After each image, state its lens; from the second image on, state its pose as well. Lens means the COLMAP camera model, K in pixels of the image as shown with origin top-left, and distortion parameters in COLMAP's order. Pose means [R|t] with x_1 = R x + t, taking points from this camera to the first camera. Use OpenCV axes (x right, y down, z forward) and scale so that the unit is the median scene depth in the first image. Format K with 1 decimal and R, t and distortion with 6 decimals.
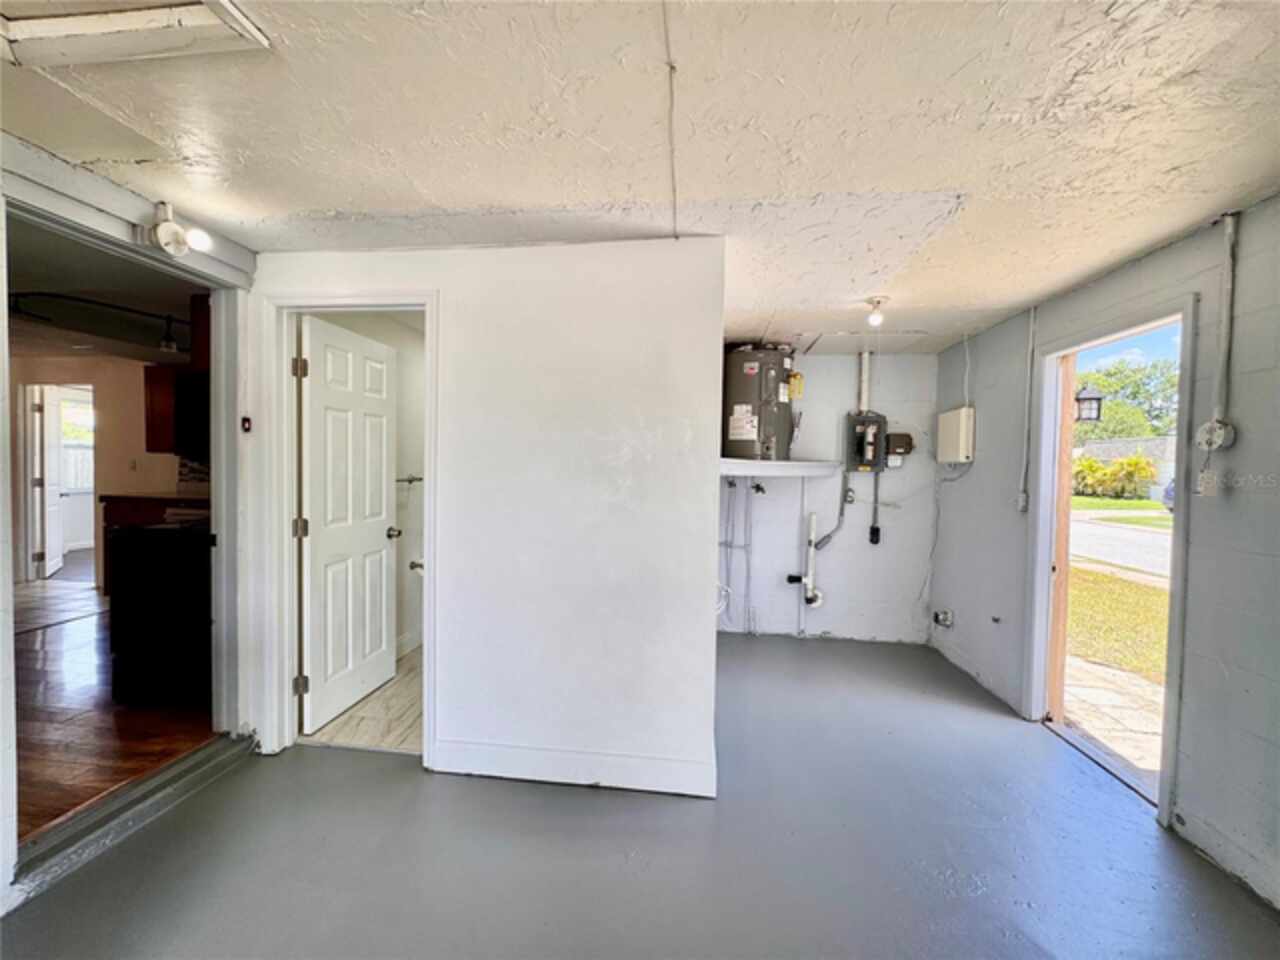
lens RADIAL K [[511.6, 0, 638.2], [0, 511.6, 477.1], [0, 0, 1]] dist [0.000819, 0.000198]
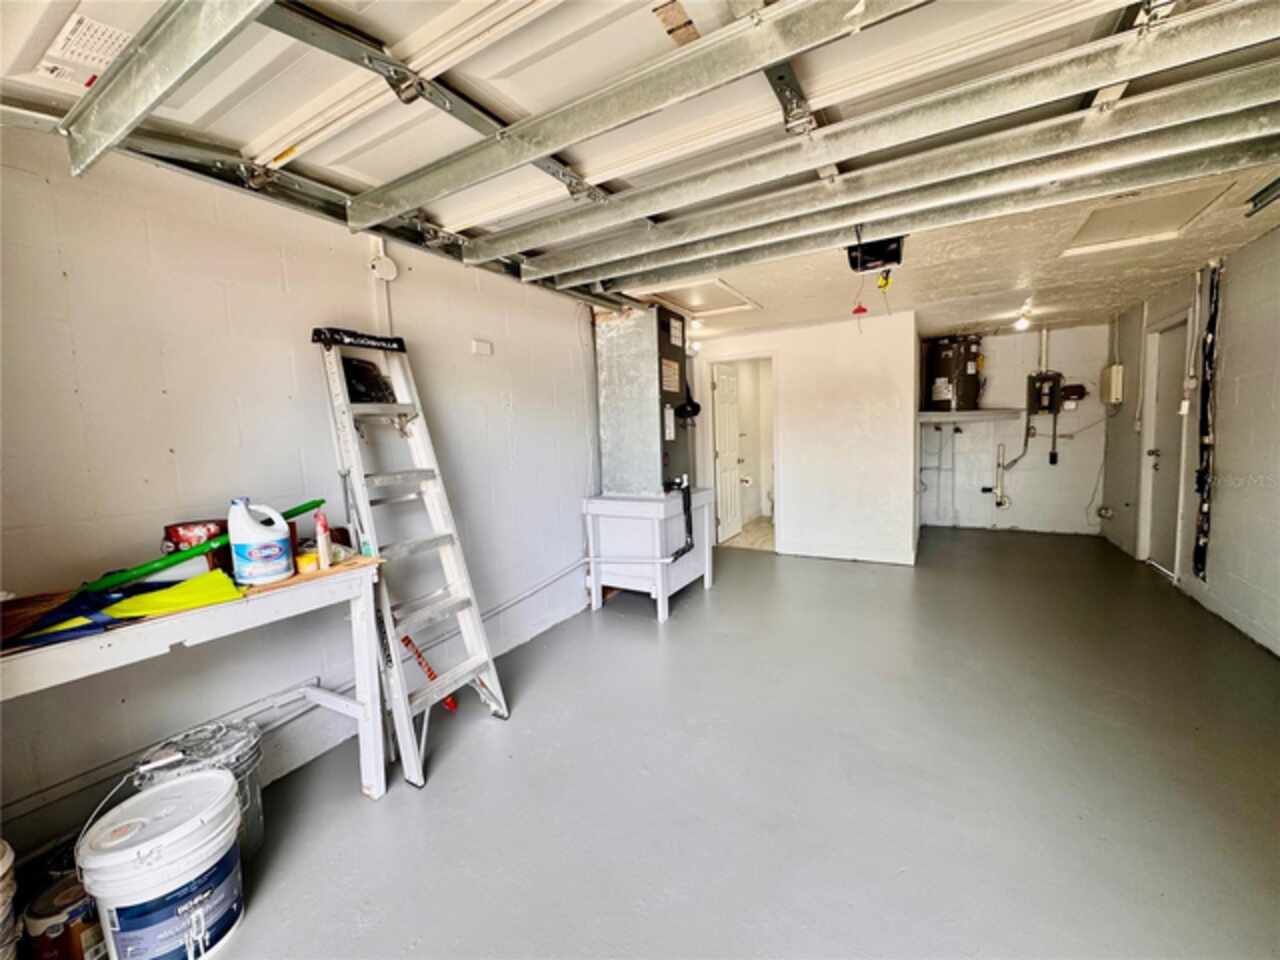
lens RADIAL K [[511.6, 0, 643.7], [0, 511.6, 476.7], [0, 0, 1]] dist [0.000819, 0.000198]
pose [[0.915261, -0.021145, -0.402305, -0.010932], [0.046825, 0.997437, 0.054105, 0.033906], [0.400130, -0.068358, 0.913905, -0.778734]]
